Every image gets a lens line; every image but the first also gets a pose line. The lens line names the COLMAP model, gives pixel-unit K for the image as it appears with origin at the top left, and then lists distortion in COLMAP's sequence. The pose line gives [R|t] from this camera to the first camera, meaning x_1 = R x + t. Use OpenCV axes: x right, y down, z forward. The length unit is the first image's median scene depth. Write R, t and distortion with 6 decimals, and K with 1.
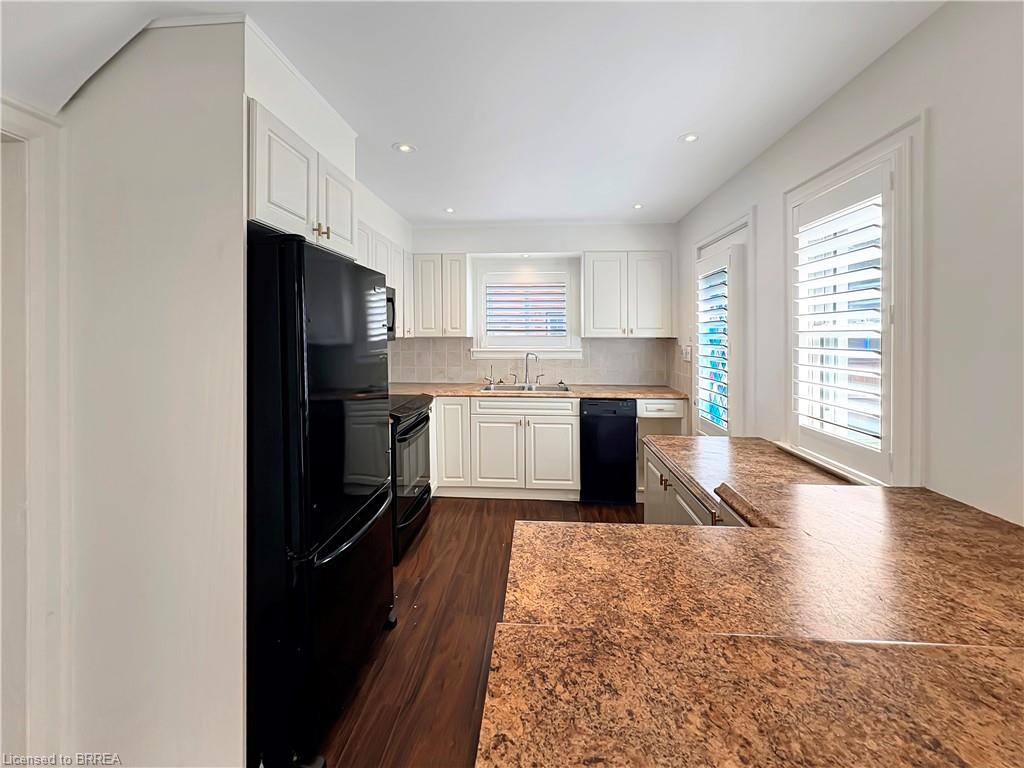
lens RADIAL K [[416.0, 0, 508.9], [0, 416.0, 335.4], [0, 0, 1]] dist [0.000657, 0.000098]
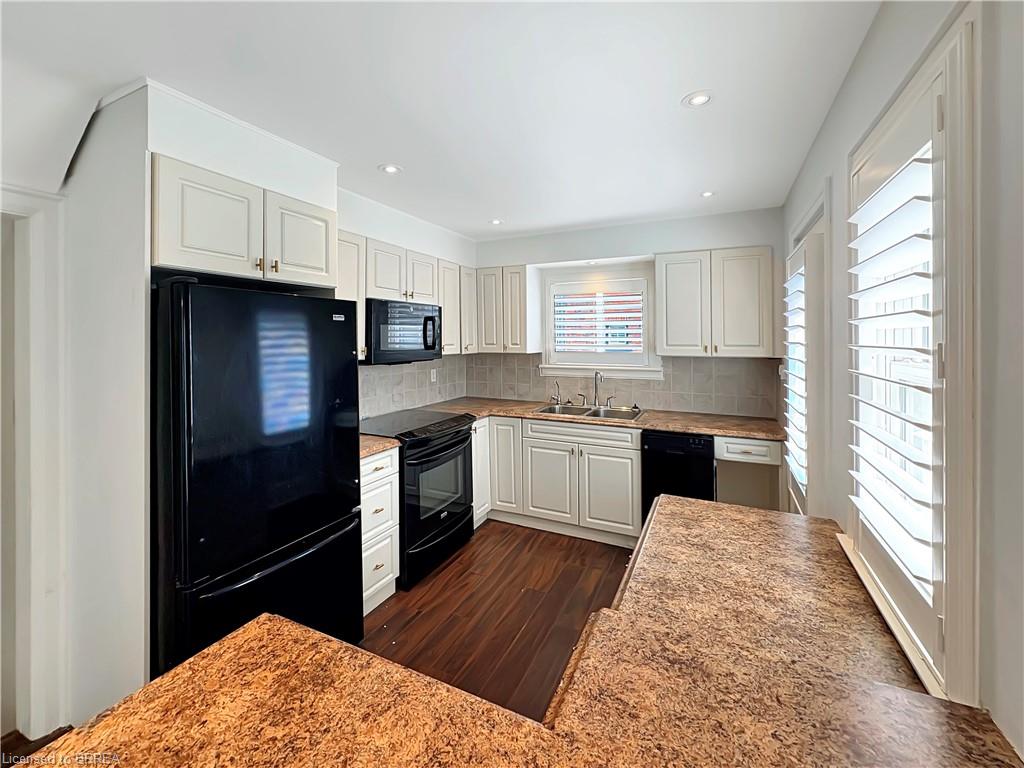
lens RADIAL K [[417.3, 0, 524.0], [0, 417.3, 337.0], [0, 0, 1]] dist [0.000183, -0.000029]
pose [[0.934055, -0.002316, -0.357122, 0.252026], [0.001312, 0.999994, -0.003055, -0.033337], [0.357127, 0.002386, 0.934053, 0.125723]]
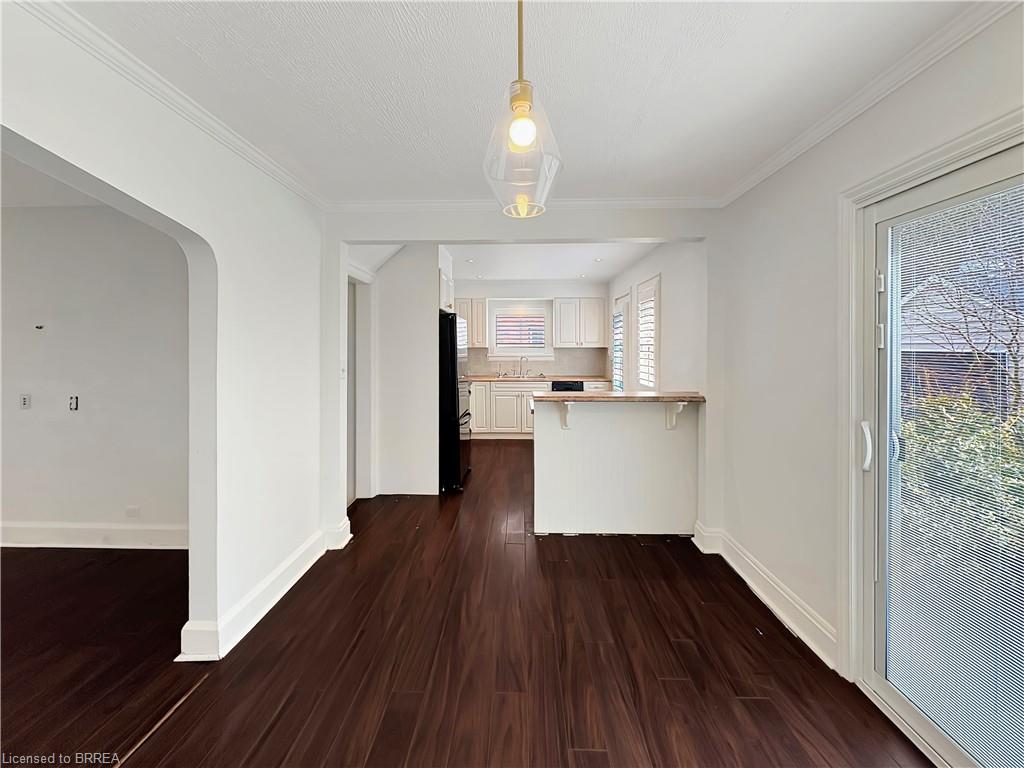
lens RADIAL K [[422.6, 0, 508.5], [0, 422.6, 348.0], [0, 0, 1]] dist [-0.000216, 0.000016]
pose [[0.998878, -0.002408, 0.047299, -0.101985], [0.002249, 0.999992, 0.003413, 0.000015], [-0.047307, -0.003302, 0.998875, -0.802714]]
